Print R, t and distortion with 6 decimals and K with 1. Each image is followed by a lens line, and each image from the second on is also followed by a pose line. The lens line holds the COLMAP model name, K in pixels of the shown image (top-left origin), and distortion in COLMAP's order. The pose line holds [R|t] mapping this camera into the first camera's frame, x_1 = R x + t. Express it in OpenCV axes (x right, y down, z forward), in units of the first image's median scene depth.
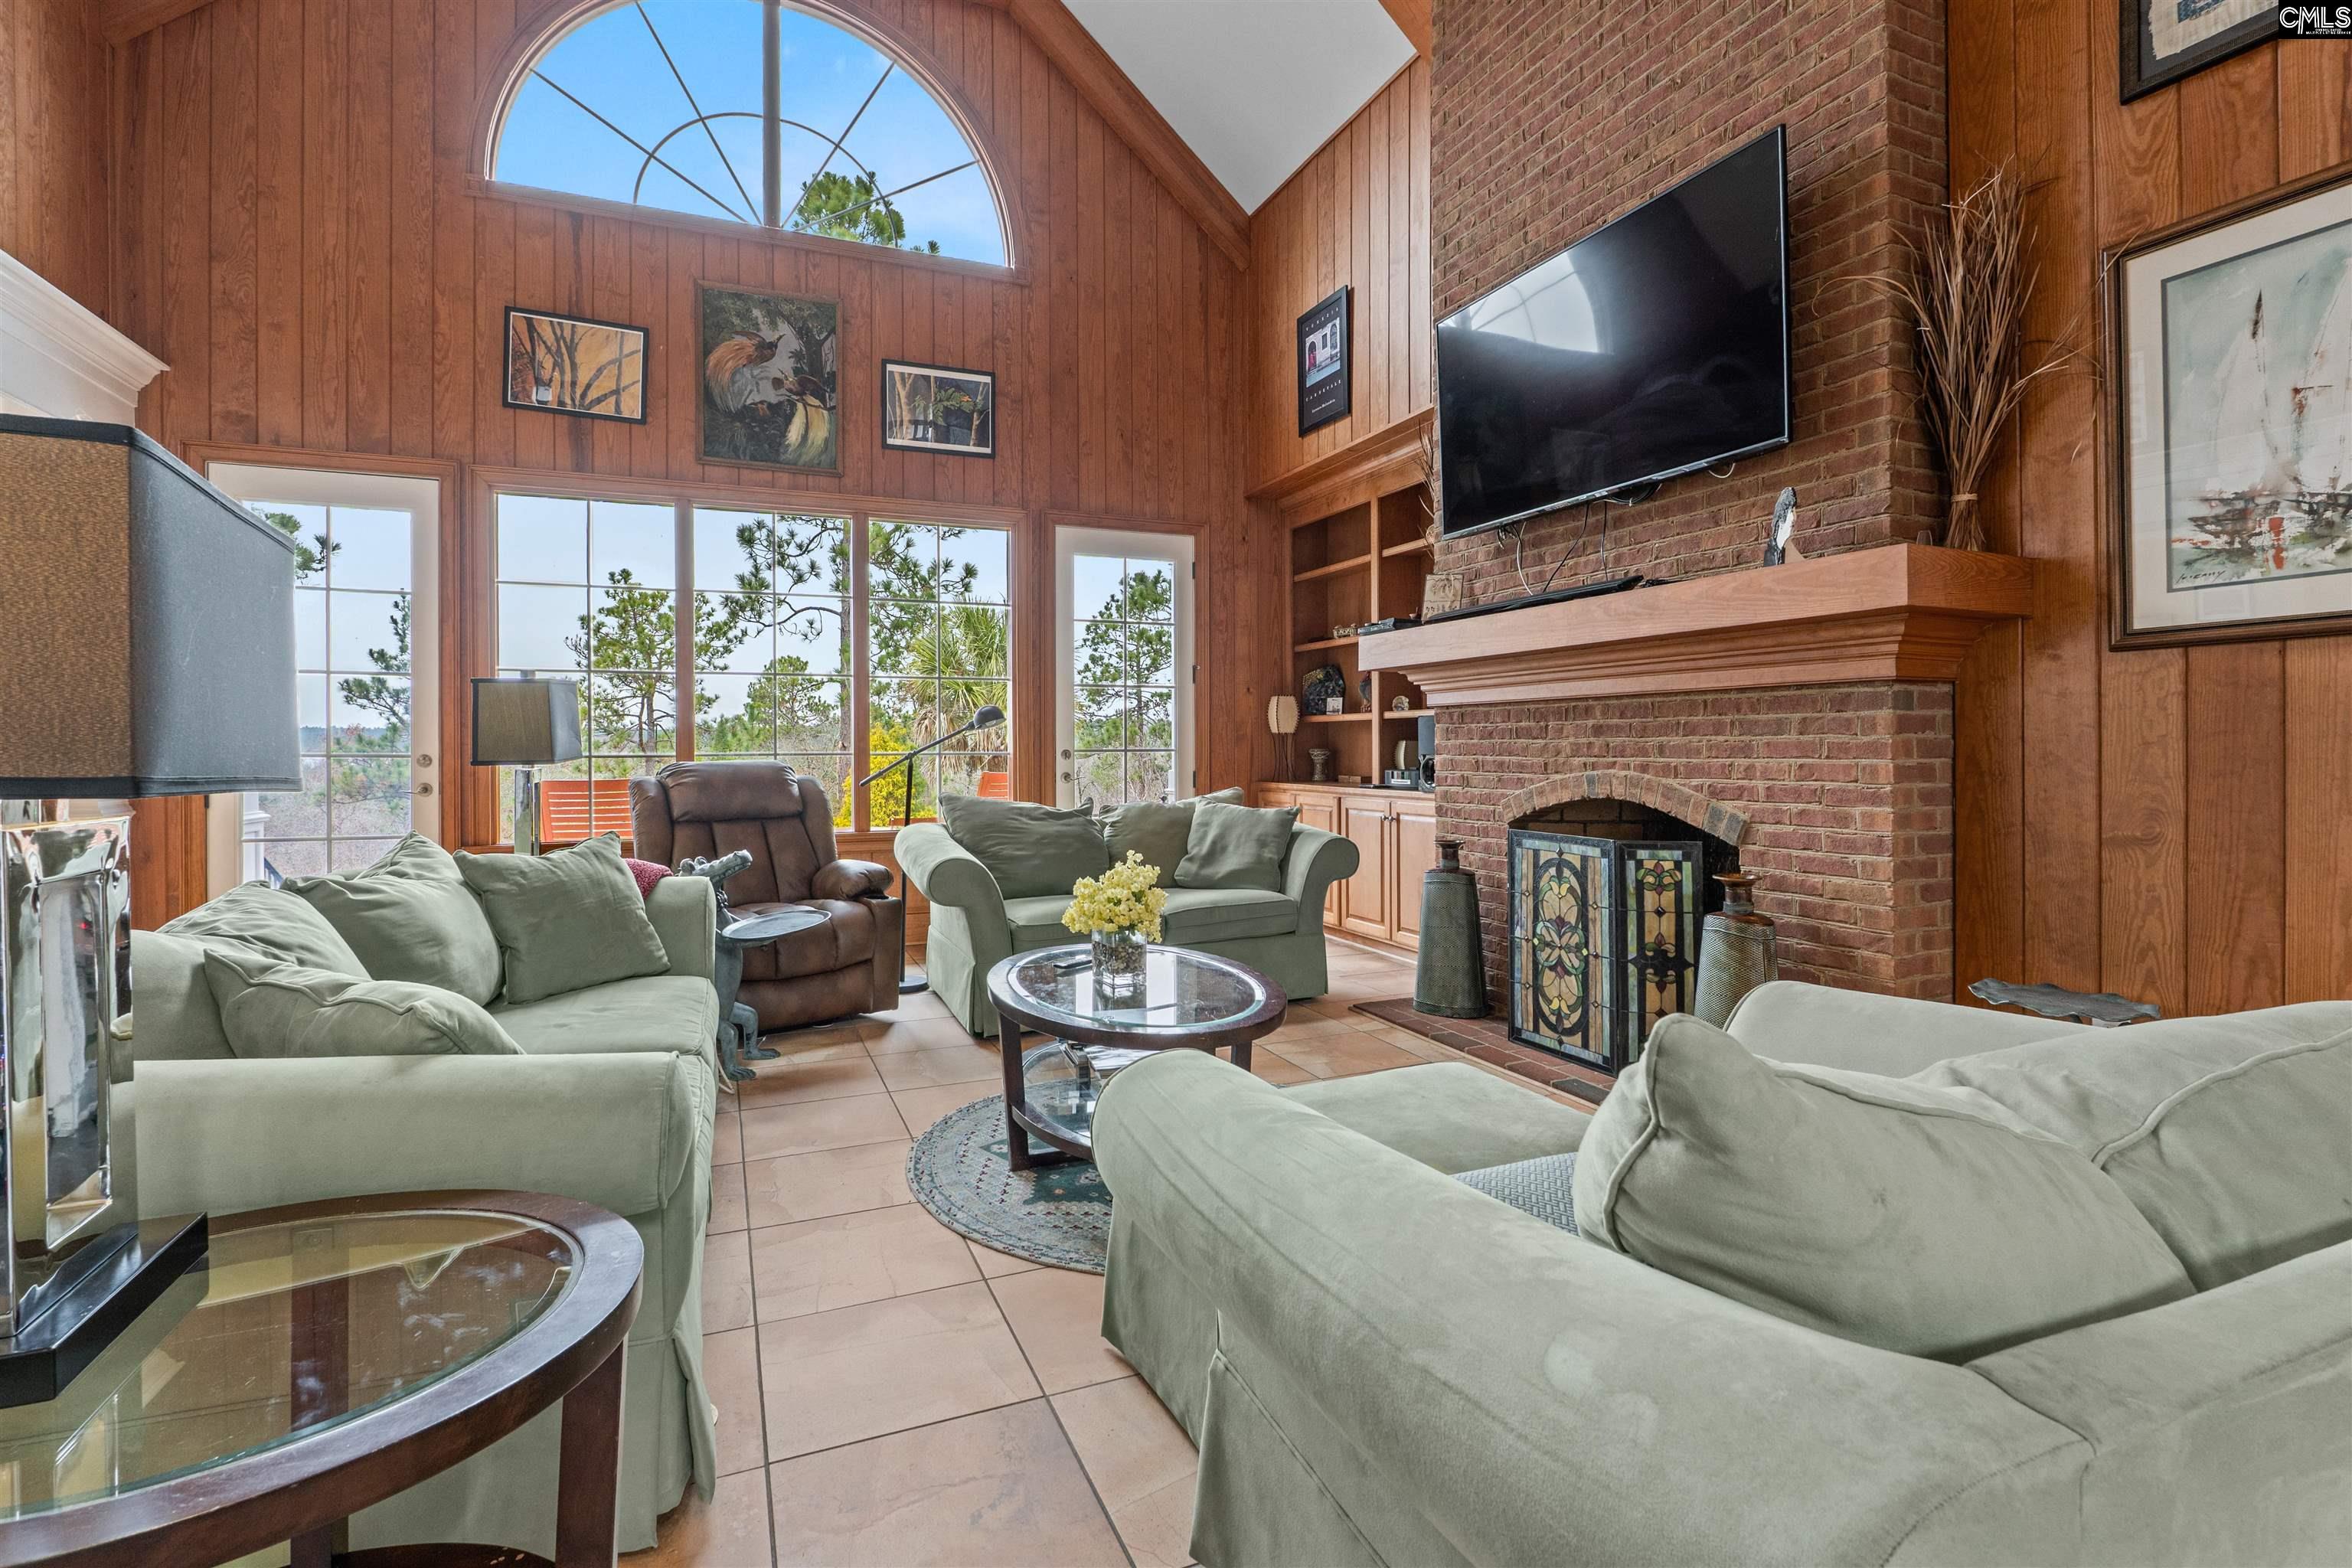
lens RADIAL K [[1080.1, 0, 1161.5], [0, 1080.1, 758.8], [0, 0, 1]] dist [-0.010185, -0.000351]
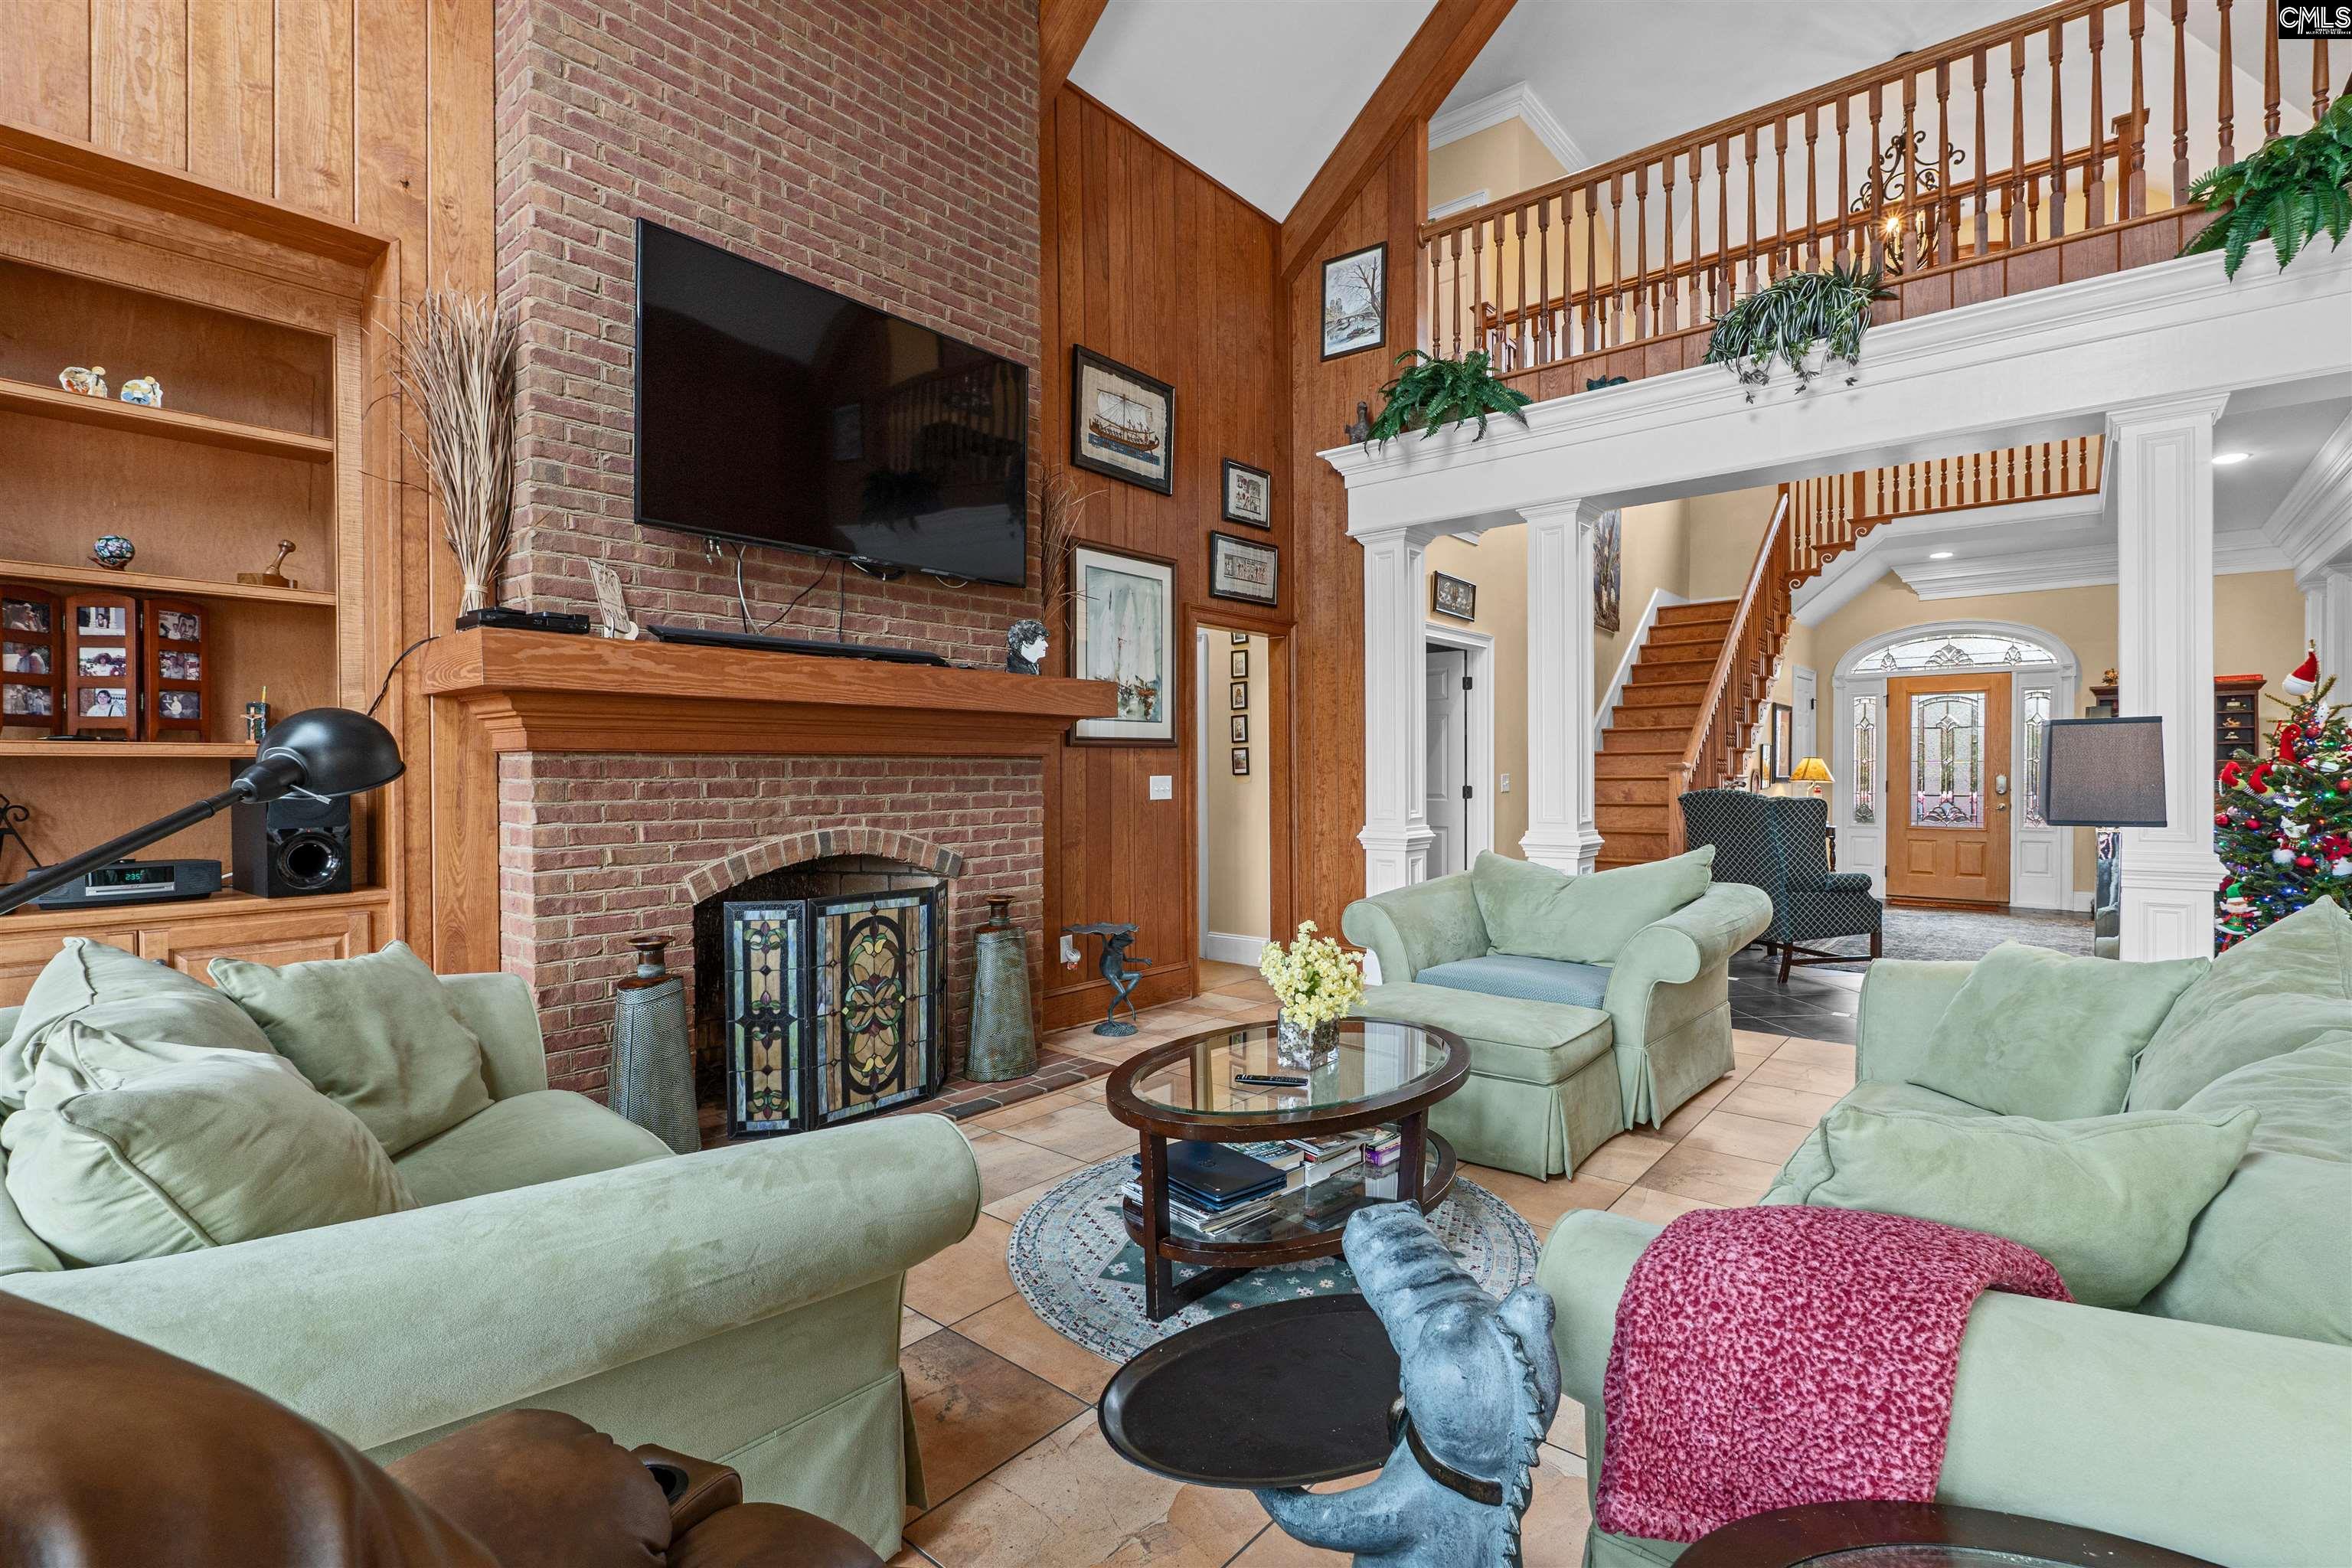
lens RADIAL K [[1080.1, 0, 1179.5], [0, 1080.1, 778.0], [0, 0, 1]] dist [-0.010185, -0.000351]
pose [[-0.460945, -0.002402, 0.887425, -0.643388], [0.012905, 0.999872, 0.009410, -0.041436], [-0.887335, 0.015790, -0.460855, 1.200266]]
